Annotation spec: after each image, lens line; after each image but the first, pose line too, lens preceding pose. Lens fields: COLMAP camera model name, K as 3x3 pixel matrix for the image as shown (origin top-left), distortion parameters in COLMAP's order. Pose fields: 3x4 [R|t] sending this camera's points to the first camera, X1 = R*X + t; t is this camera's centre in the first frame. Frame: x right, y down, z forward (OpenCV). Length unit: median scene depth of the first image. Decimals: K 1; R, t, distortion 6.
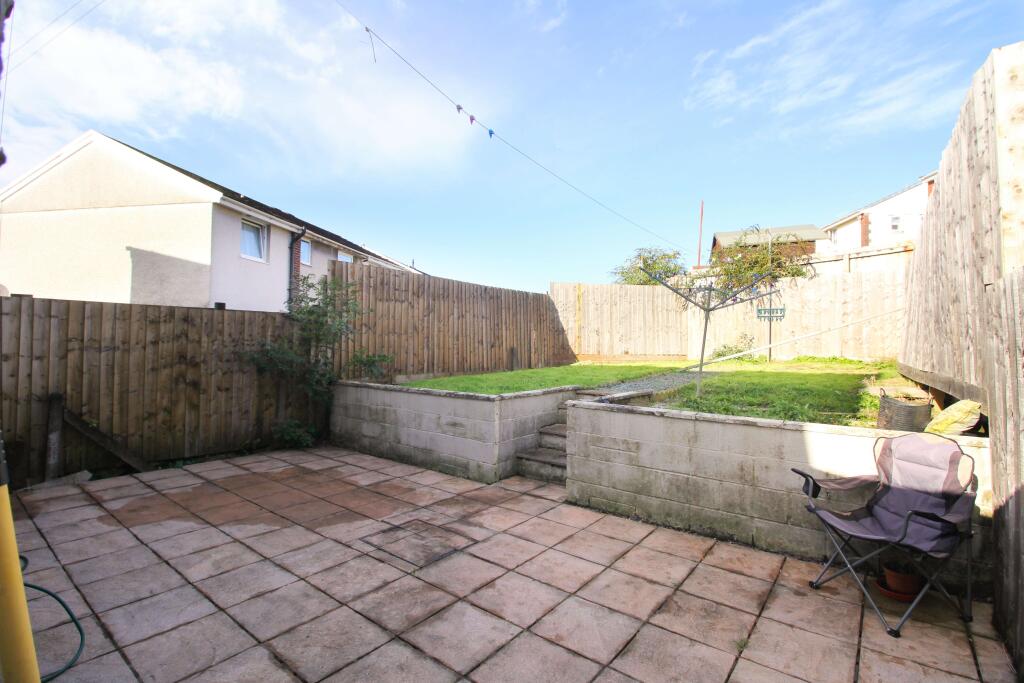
lens RADIAL K [[476.4, 0, 514.5], [0, 476.4, 334.6], [0, 0, 1]] dist [-0.003836, -0.001704]
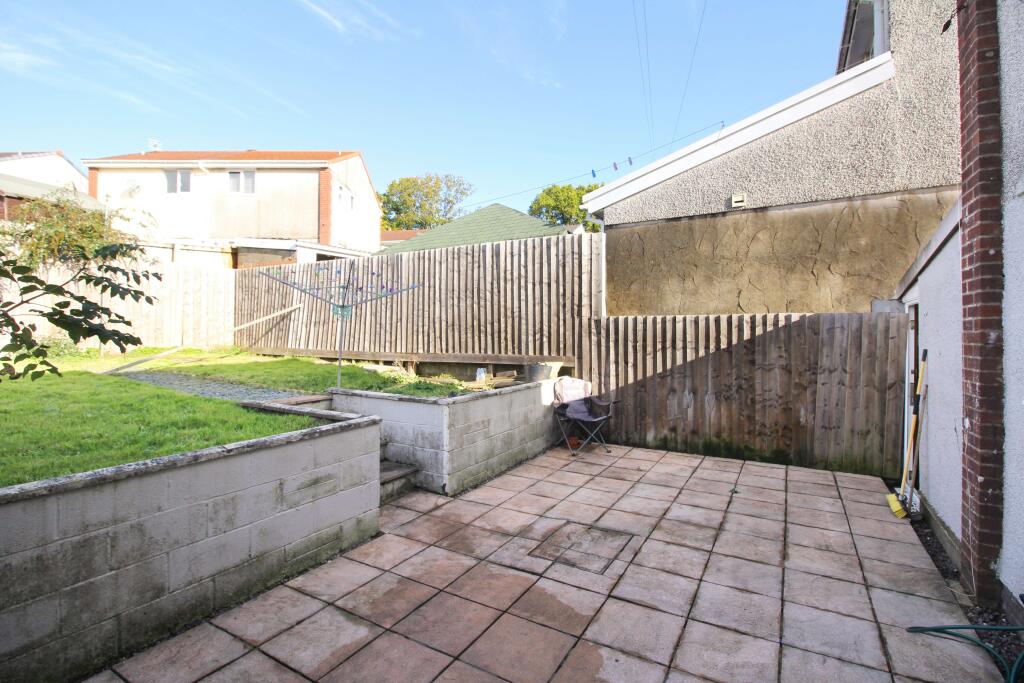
lens RADIAL K [[476.4, 0, 514.7], [0, 476.4, 337.6], [0, 0, 1]] dist [-0.003836, -0.001704]
pose [[-0.129014, -0.021307, 0.991414, -1.256686], [-0.019674, 0.999627, 0.018923, -0.018114], [-0.991448, -0.017063, -0.129385, 1.382072]]
